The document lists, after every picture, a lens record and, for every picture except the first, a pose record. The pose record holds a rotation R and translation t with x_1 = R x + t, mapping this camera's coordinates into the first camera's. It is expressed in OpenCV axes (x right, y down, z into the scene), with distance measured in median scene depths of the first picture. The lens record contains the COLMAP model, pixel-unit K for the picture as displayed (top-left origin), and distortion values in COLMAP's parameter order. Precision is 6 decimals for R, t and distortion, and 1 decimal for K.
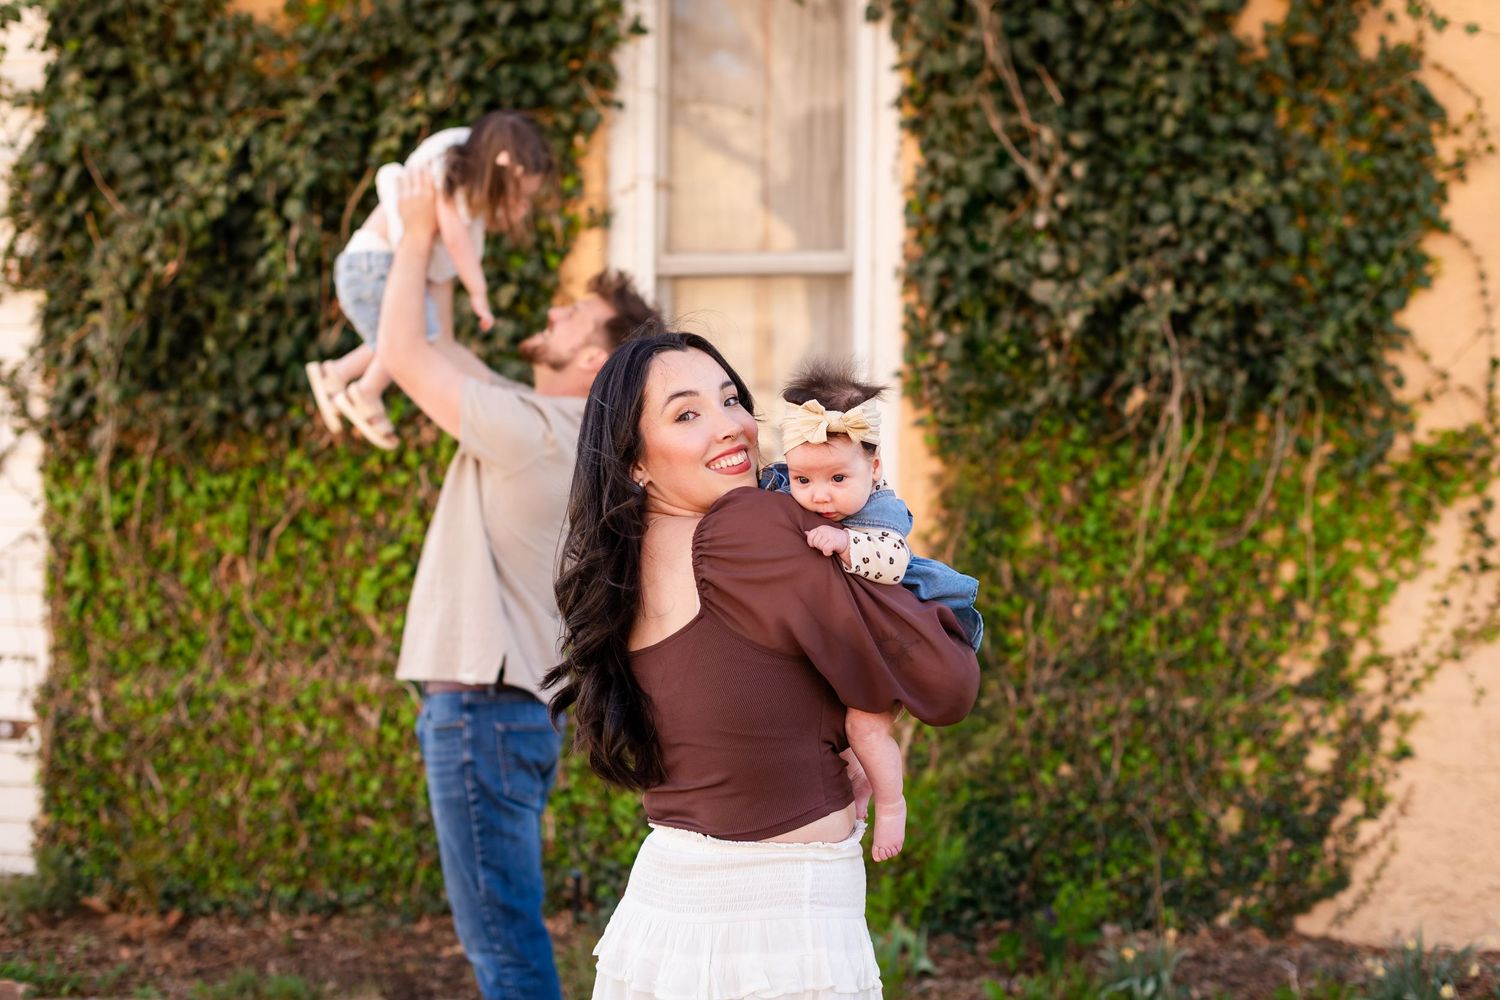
lens RADIAL K [[2388.1, 0, 738.3], [0, 2388.1, 494.9], [0, 0, 1]] dist [0.010932, 0.000000]
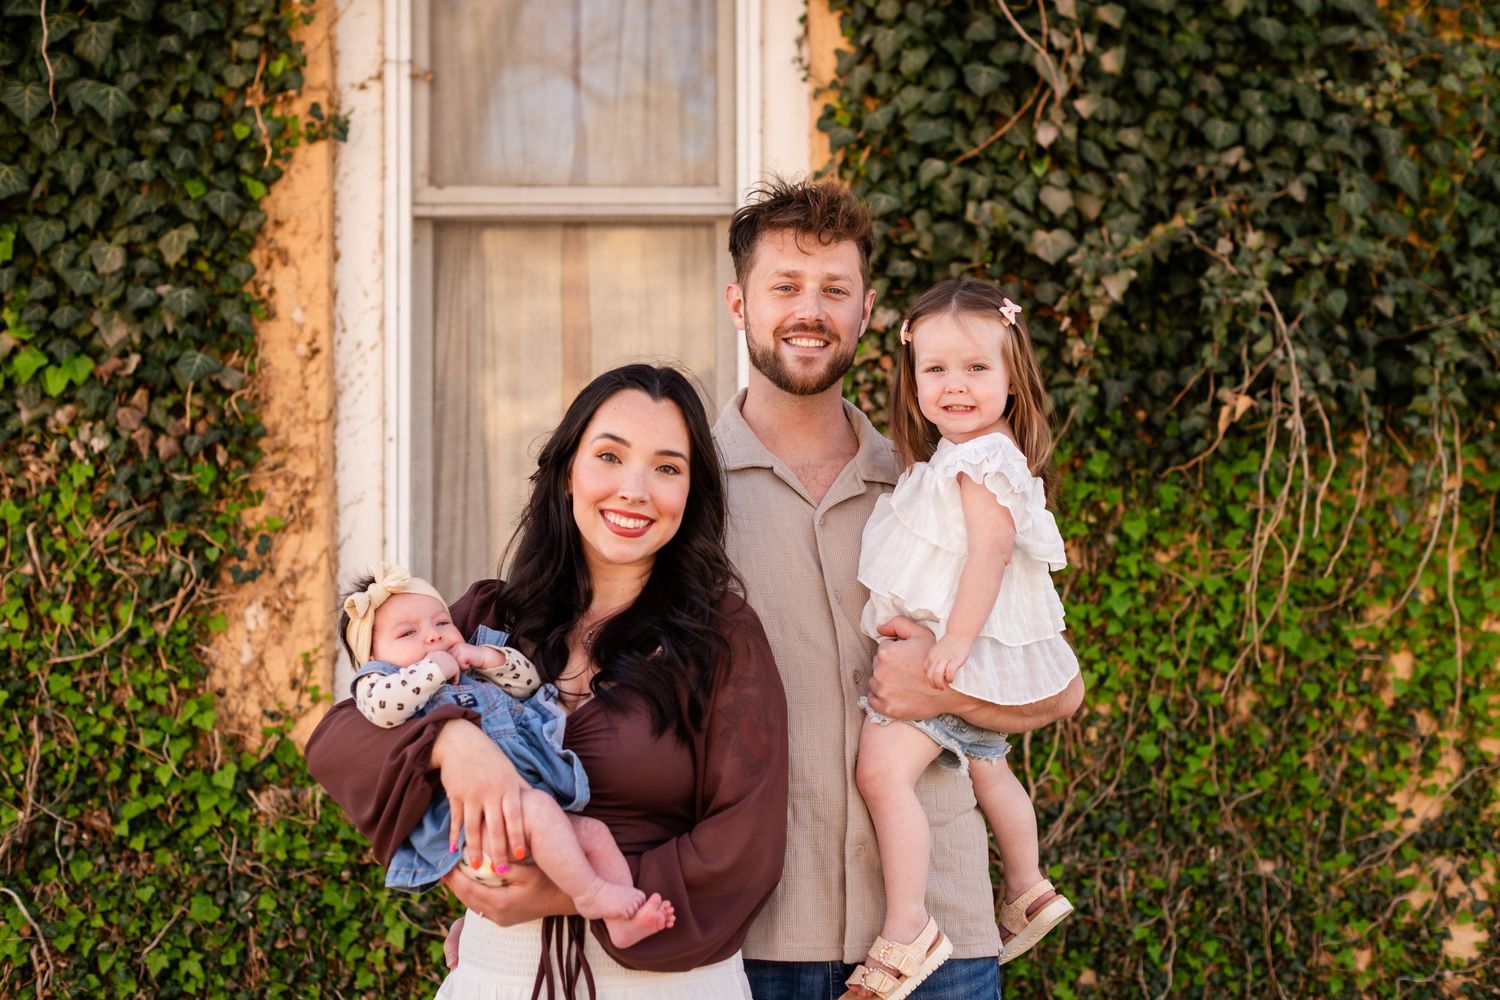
lens RADIAL K [[2388.1, 0, 749.6], [0, 2388.1, 466.5], [0, 0, 1]] dist [0.010932, 0.000000]
pose [[0.961287, -0.004791, 0.275507, -0.130822], [0.013559, 0.999460, -0.029931, -0.006372], [-0.275215, 0.032508, 0.960833, 0.390009]]
